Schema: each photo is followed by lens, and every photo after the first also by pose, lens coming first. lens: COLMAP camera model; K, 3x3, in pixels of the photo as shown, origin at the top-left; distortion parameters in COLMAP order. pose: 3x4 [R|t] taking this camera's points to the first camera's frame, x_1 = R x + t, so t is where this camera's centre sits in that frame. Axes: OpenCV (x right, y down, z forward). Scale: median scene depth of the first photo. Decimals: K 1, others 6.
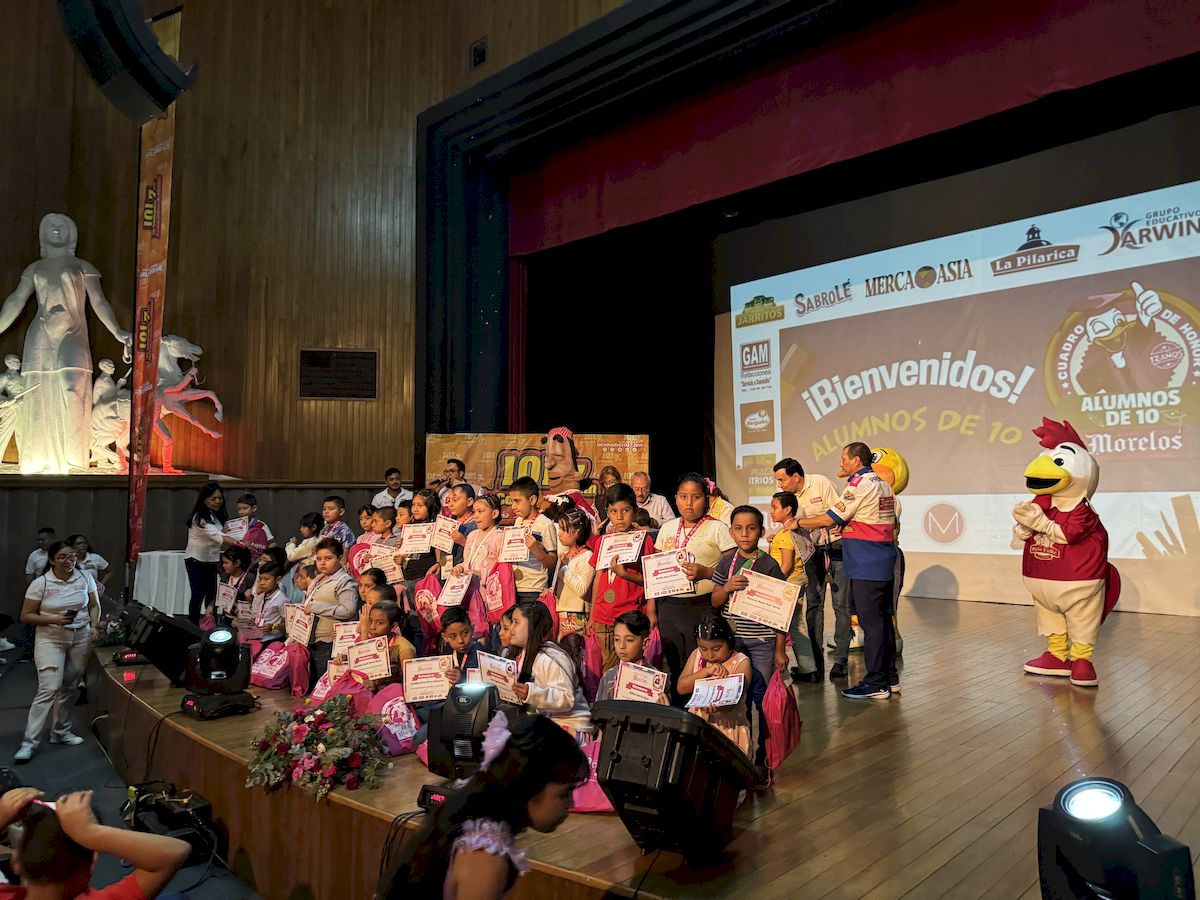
lens RADIAL K [[882.1, 0, 558.1], [0, 882.1, 462.3], [0, 0, 1]] dist [0.073626, -0.097319]
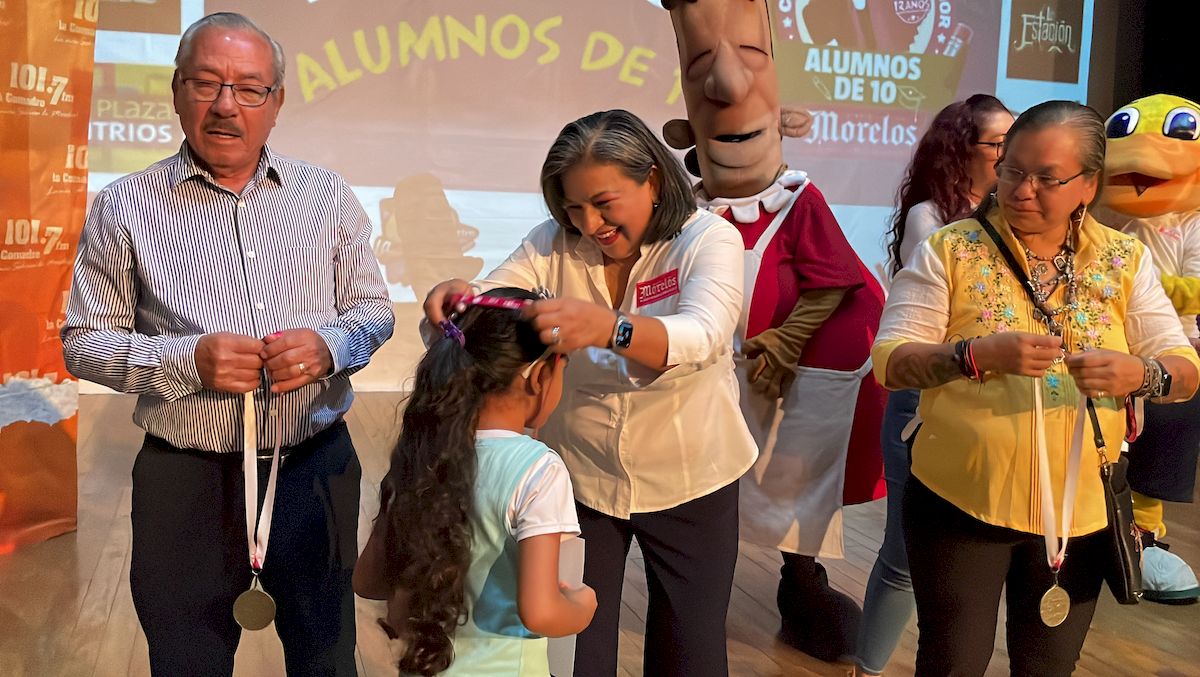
lens RADIAL K [[1059.6, 0, 628.2], [0, 1059.6, 328.9], [0, 0, 1]] dist [0.071957, -0.096041]
pose [[0.406542, -0.079903, 0.910132, -0.137893], [-0.082071, 0.988947, 0.123482, 0.035550], [-0.909939, -0.124896, 0.395490, 0.724249]]
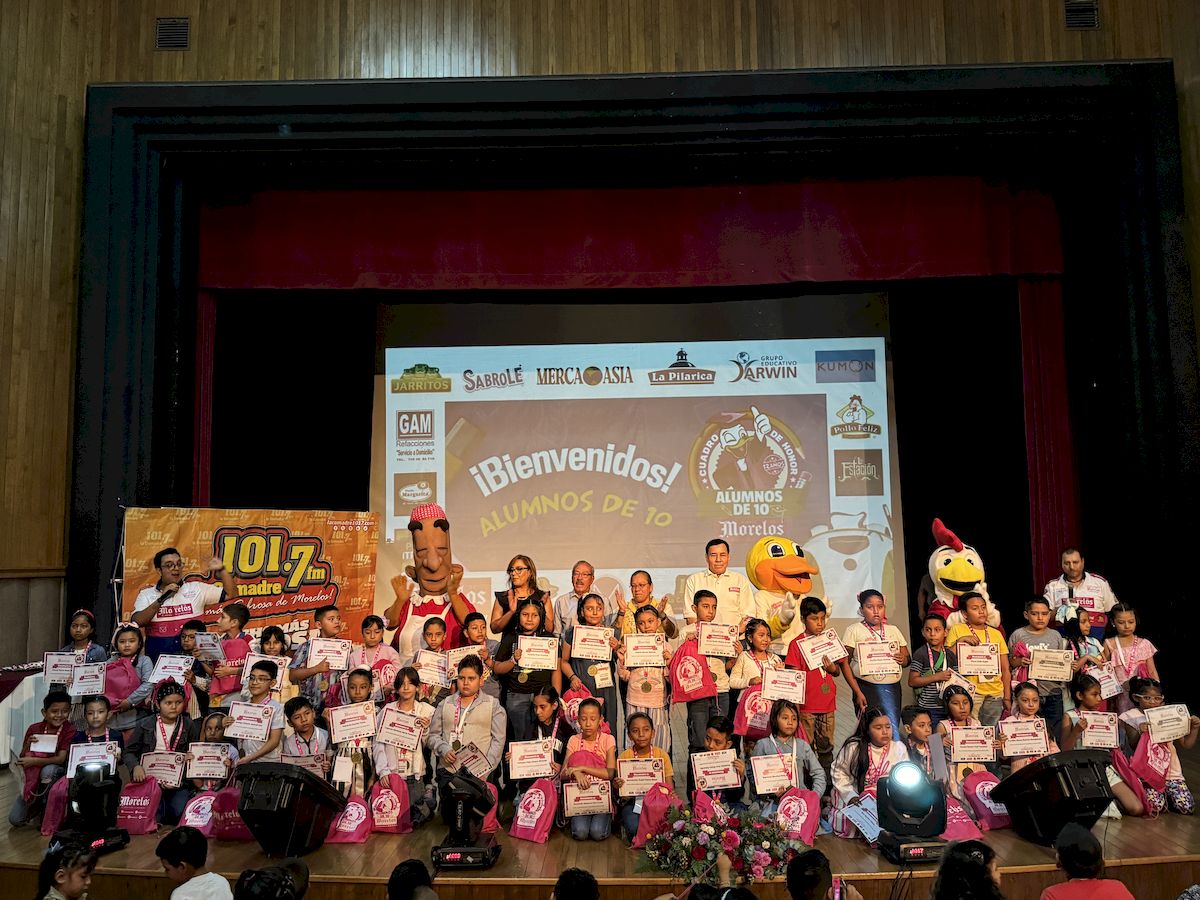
lens RADIAL K [[1011.2, 0, 616.7], [0, 1011.2, 451.8], [0, 0, 1]] dist [0.088400, -0.124955]
pose [[0.712680, 0.055597, 0.699282, -0.473019], [-0.023811, 0.998197, -0.055096, -0.042376], [-0.701085, 0.022615, 0.712719, 0.069497]]
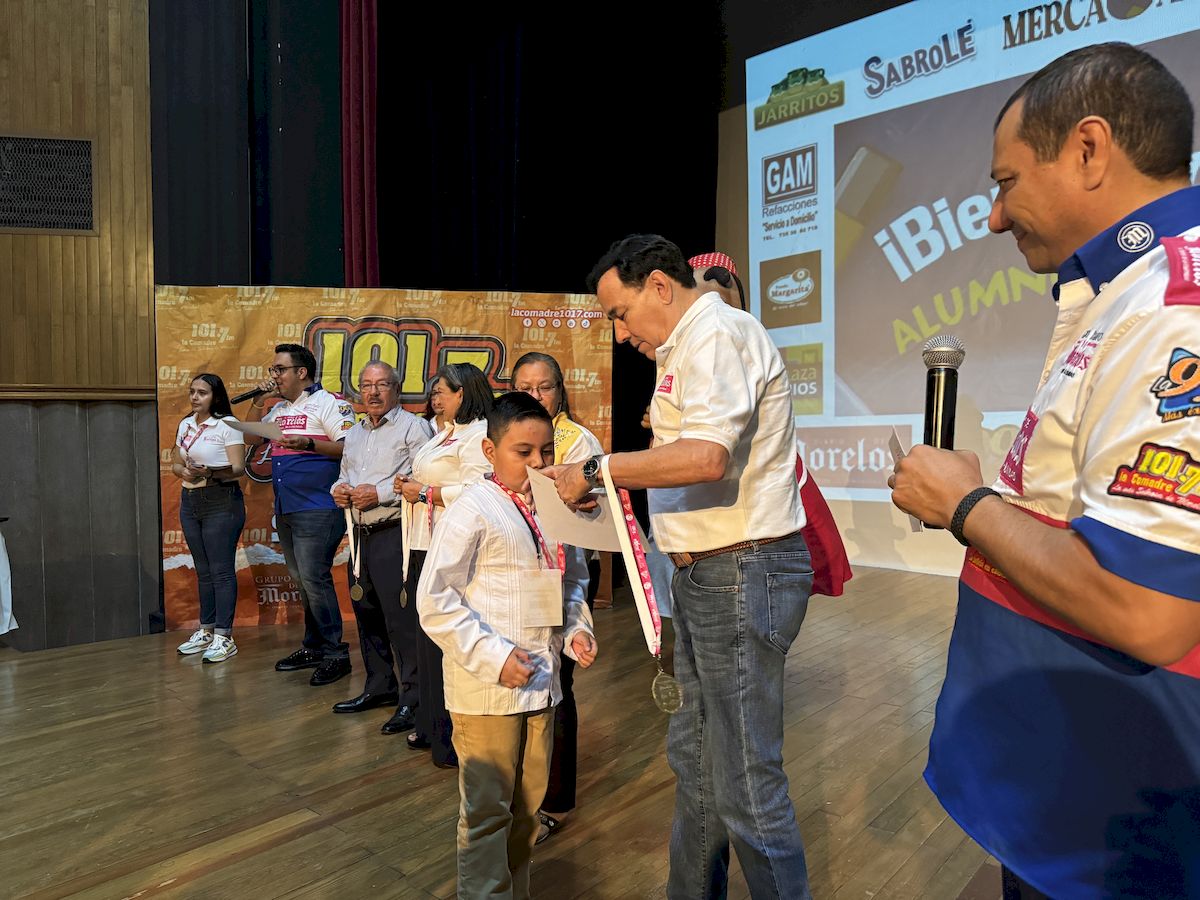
lens RADIAL K [[882.1, 0, 580.0], [0, 882.1, 454.9], [0, 0, 1]] dist [0.073626, -0.097319]
pose [[0.996752, -0.007884, 0.080143, 0.042730], [0.002053, 0.997361, 0.072575, 0.025237], [-0.080504, -0.072174, 0.994138, 0.494360]]
